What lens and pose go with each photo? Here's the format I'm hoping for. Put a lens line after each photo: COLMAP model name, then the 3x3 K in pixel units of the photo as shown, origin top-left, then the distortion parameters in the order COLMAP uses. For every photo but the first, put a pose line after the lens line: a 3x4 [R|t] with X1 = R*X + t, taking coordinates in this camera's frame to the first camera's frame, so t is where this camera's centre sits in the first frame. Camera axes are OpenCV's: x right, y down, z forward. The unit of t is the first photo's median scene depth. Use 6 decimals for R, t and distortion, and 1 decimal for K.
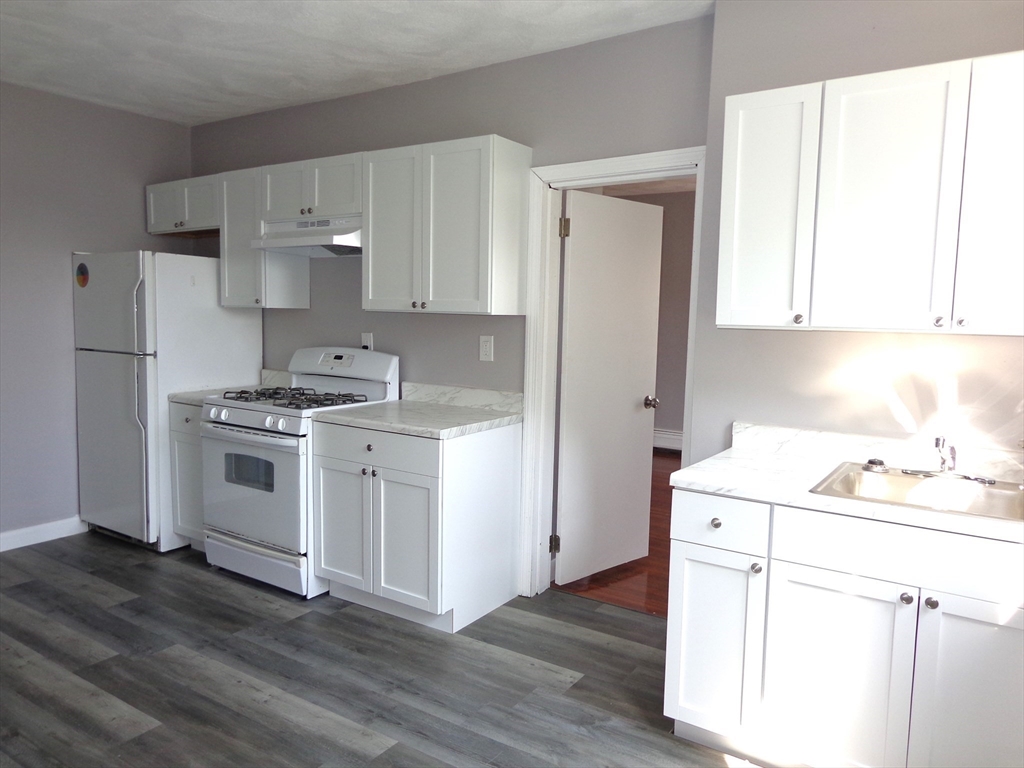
lens RADIAL K [[717.4, 0, 515.6], [0, 717.4, 386.0], [0, 0, 1]] dist [0.006578, 0.001141]
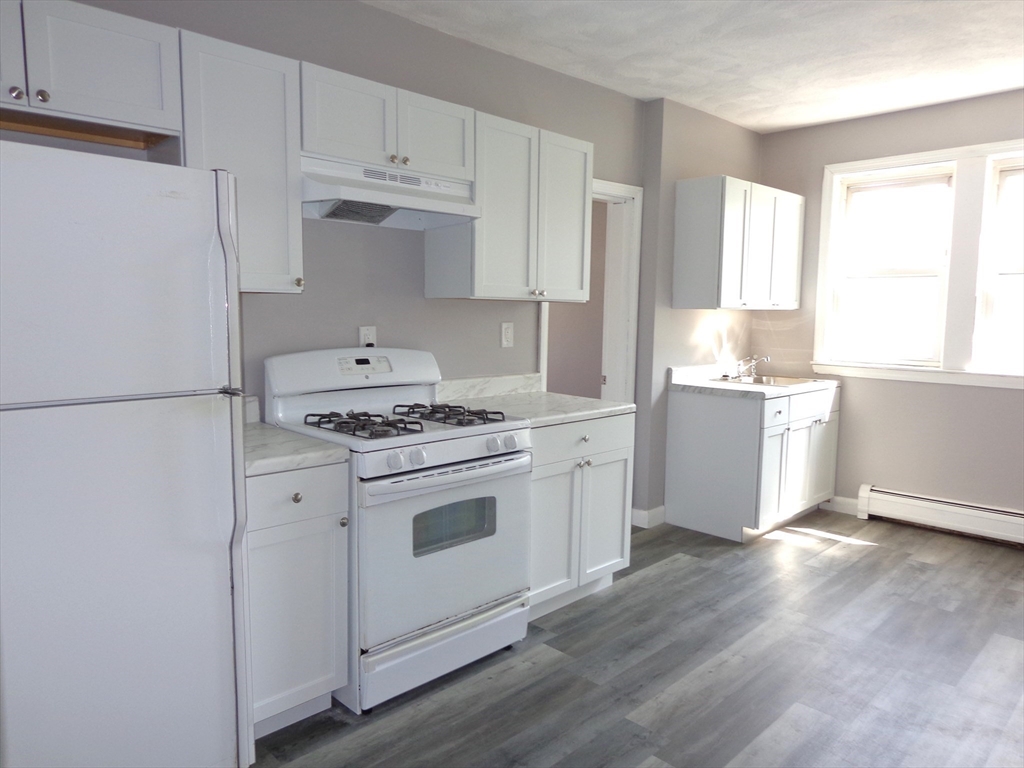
lens RADIAL K [[717.4, 0, 515.6], [0, 717.4, 386.0], [0, 0, 1]] dist [0.006578, 0.001141]
pose [[0.199283, -0.124611, 0.971987, -1.145996], [0.091816, 0.989893, 0.108082, -0.098715], [-0.975631, 0.067705, 0.208710, 0.864384]]
